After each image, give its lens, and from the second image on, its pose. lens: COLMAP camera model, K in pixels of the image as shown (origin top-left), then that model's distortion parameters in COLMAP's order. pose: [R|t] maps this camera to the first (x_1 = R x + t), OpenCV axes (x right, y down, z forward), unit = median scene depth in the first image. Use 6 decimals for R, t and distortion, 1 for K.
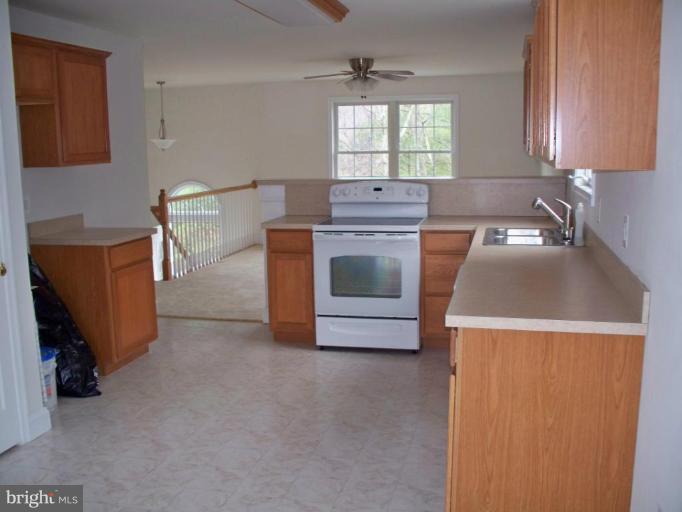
lens RADIAL K [[721.9, 0, 341.0], [0, 721.9, 256.0], [0, 0, 1]] dist [-0.209385, 0.239990]
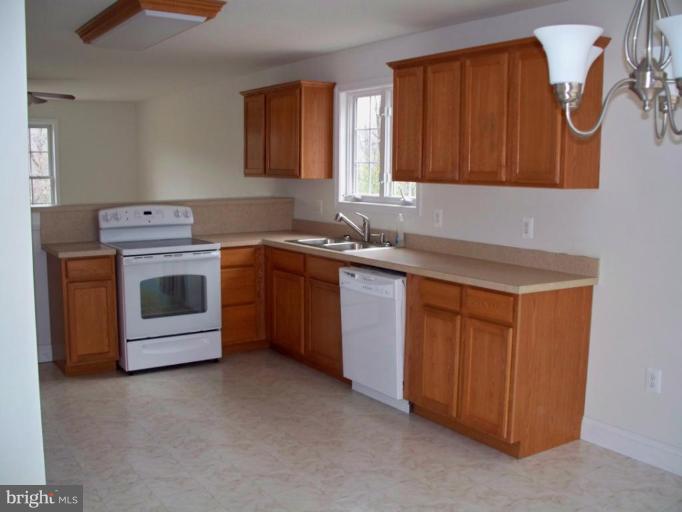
lens RADIAL K [[721.9, 0, 341.0], [0, 721.9, 256.0], [0, 0, 1]] dist [-0.209385, 0.239990]
pose [[0.695170, -0.073590, 0.715069, -0.527727], [0.098196, 0.995143, 0.006949, -0.011980], [-0.712107, 0.065386, 0.699019, 0.103919]]
